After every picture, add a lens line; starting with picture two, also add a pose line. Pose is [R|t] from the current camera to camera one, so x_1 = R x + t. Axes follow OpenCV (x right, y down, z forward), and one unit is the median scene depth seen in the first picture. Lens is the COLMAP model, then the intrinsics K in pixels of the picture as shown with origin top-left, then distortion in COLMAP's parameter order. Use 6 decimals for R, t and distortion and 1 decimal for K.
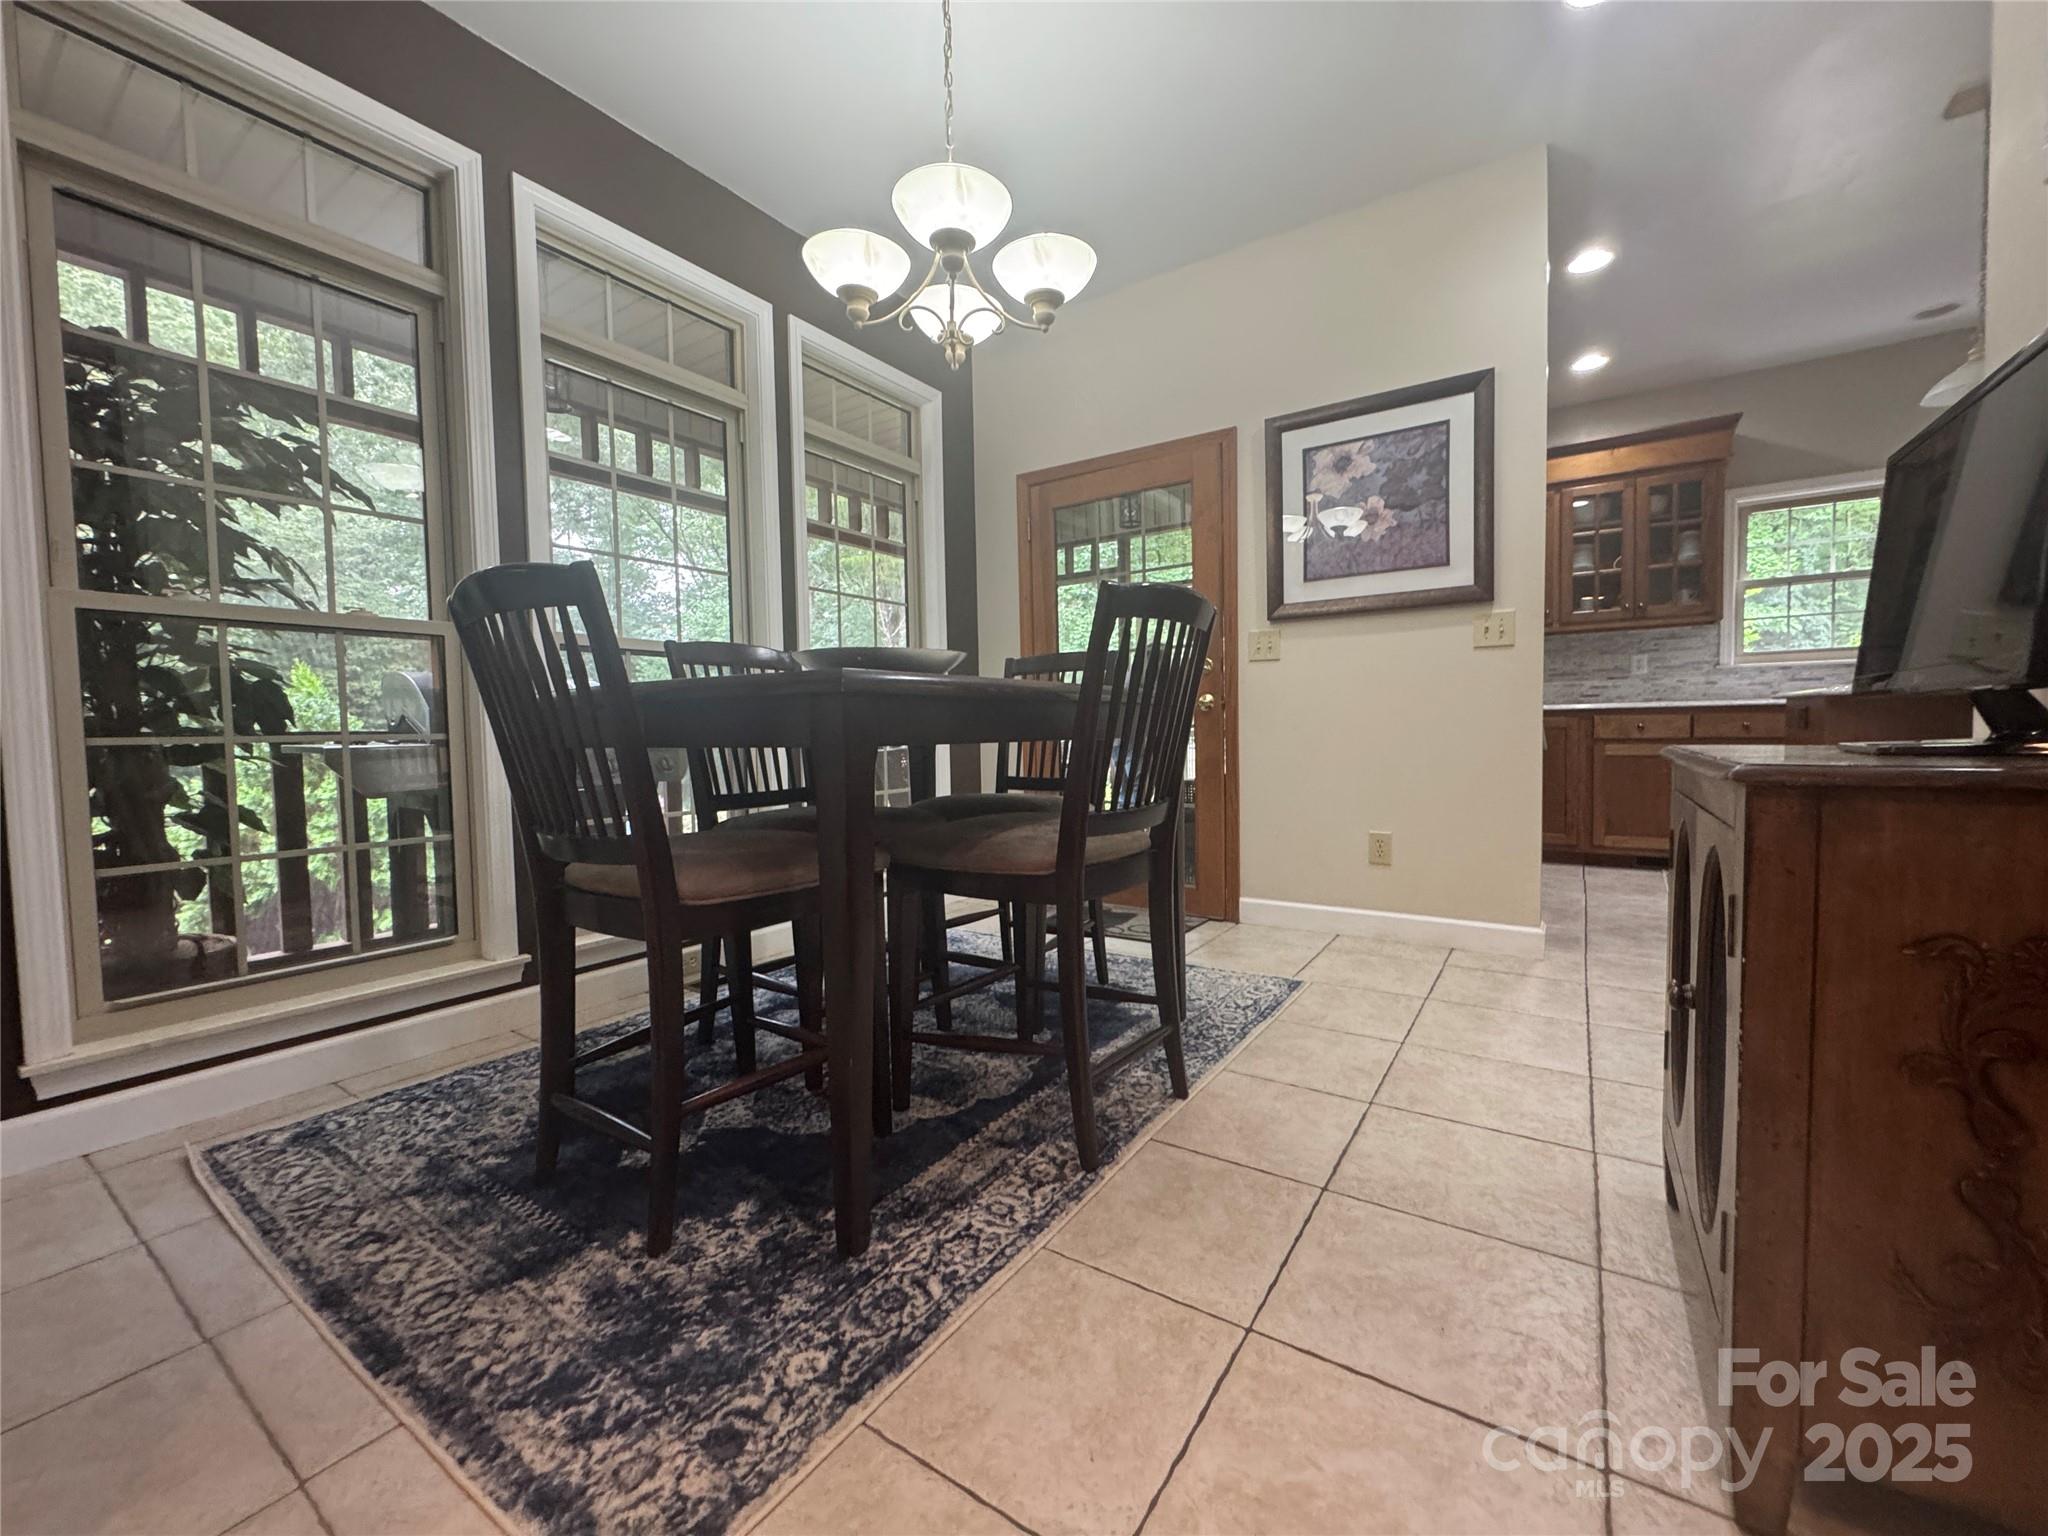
lens RADIAL K [[816.6, 0, 1026.3], [0, 816.6, 768.7], [0, 0, 1]] dist [-0.002706, 0.000059]
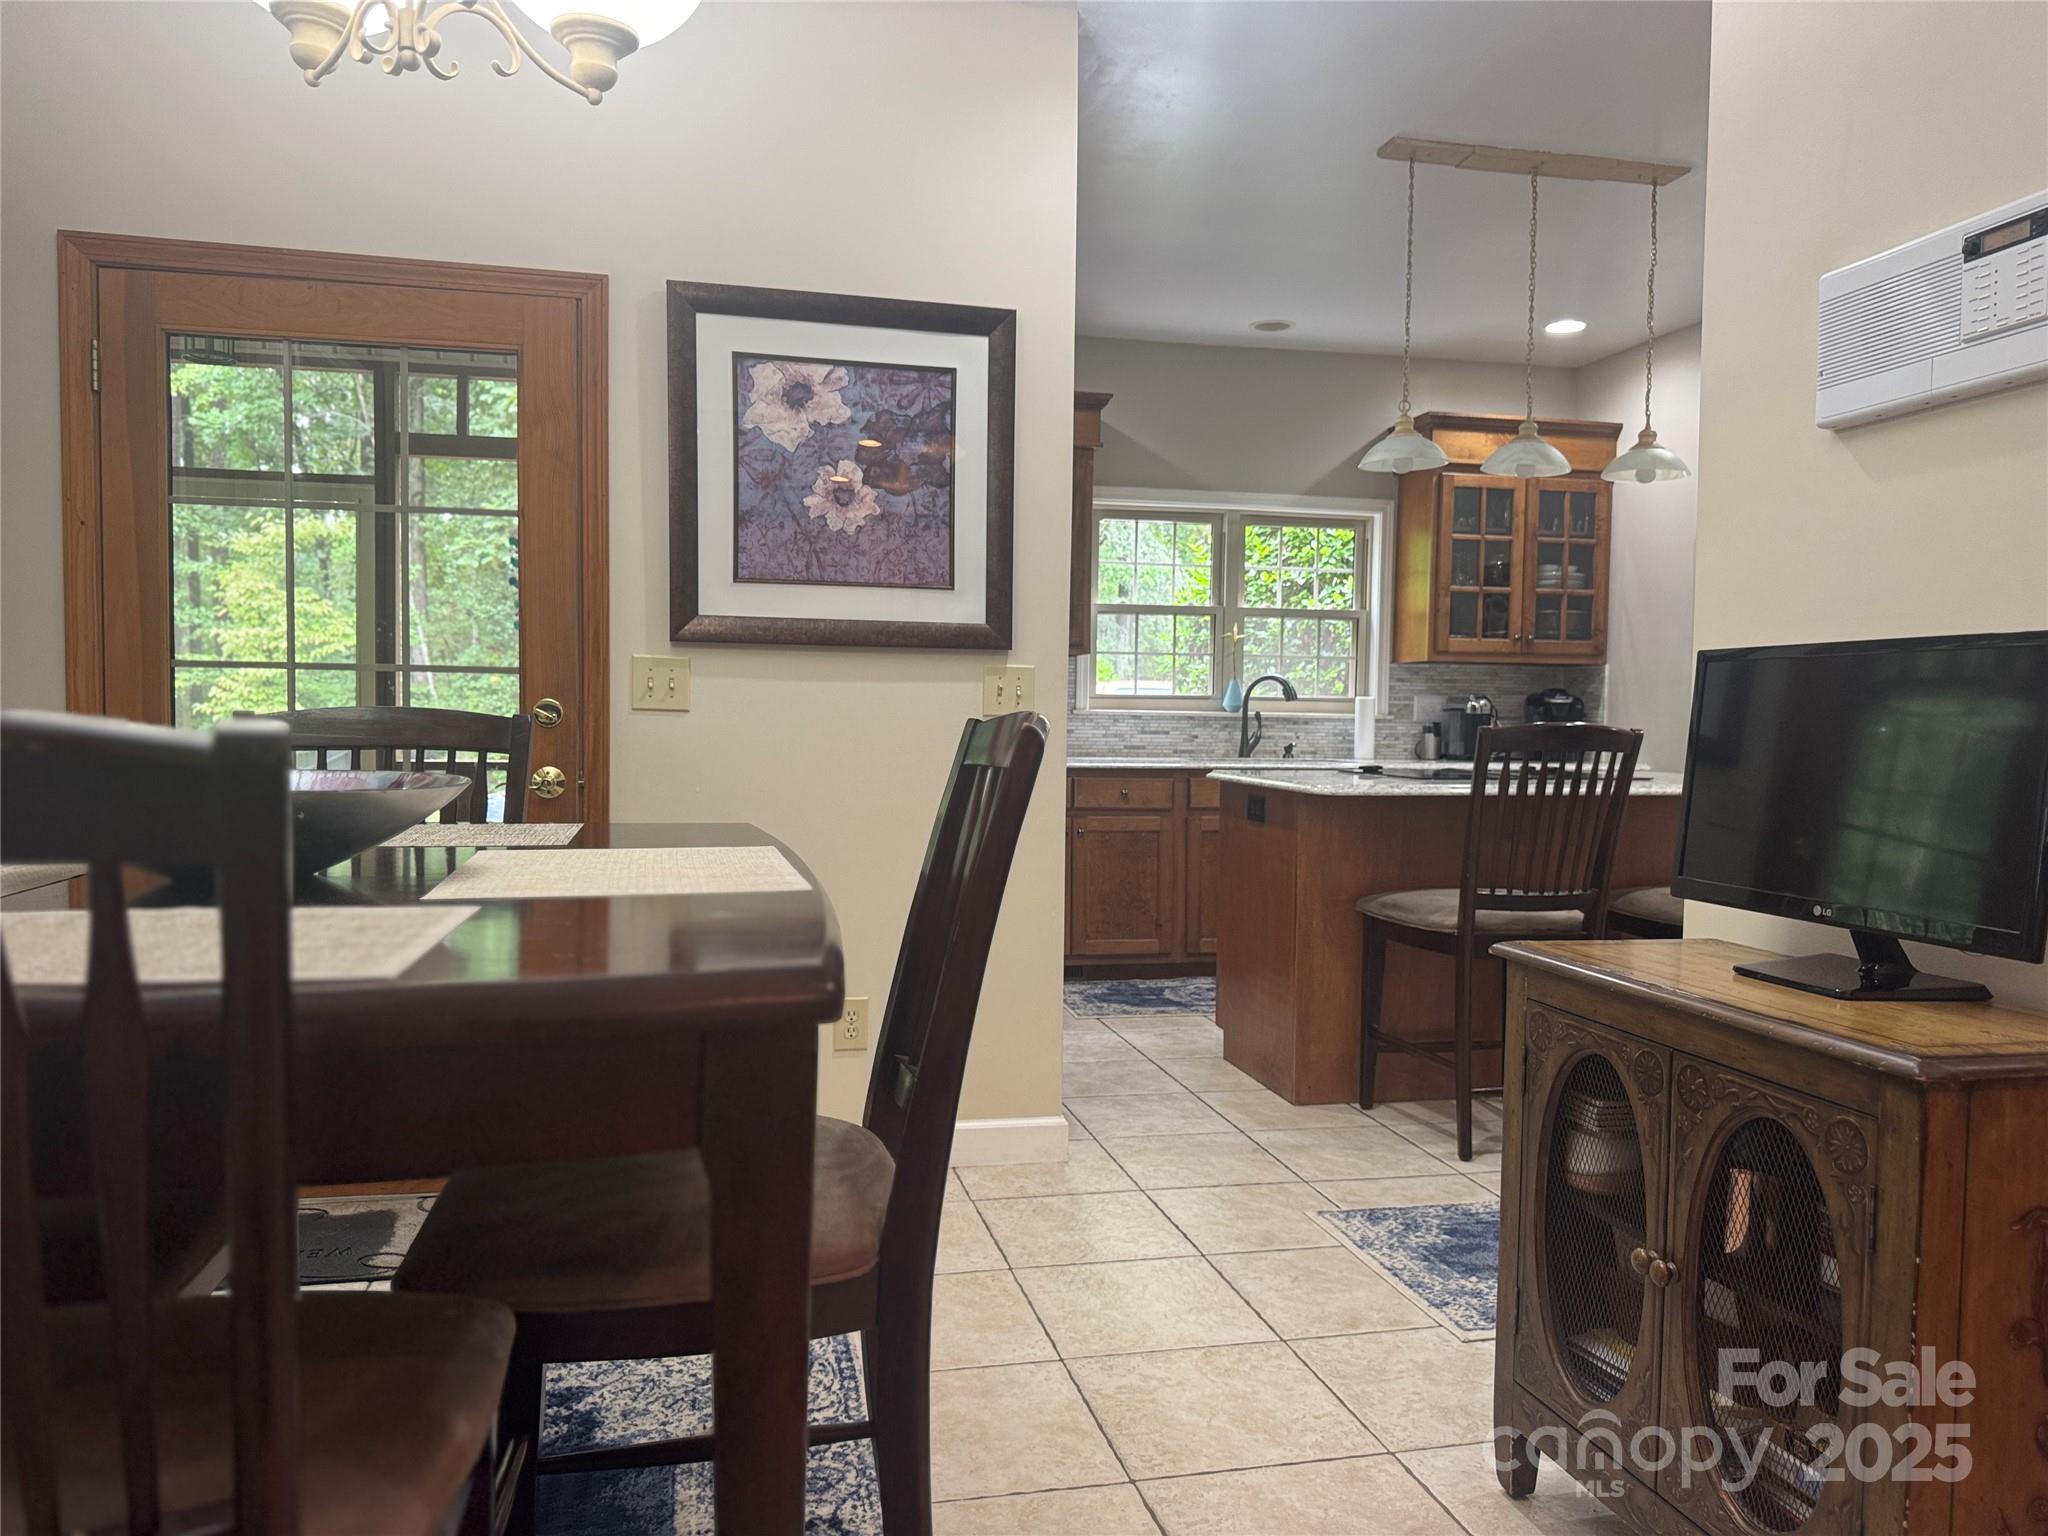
lens RADIAL K [[1433.6, 0, 1029.7], [0, 1433.6, 777.7], [0, 0, 1]] dist [0.122310, -0.143357]
pose [[0.677645, -0.004385, 0.735376, -0.284956], [0.009246, 0.999954, -0.002557, -0.088318], [-0.735331, 0.008532, 0.677654, 0.156122]]
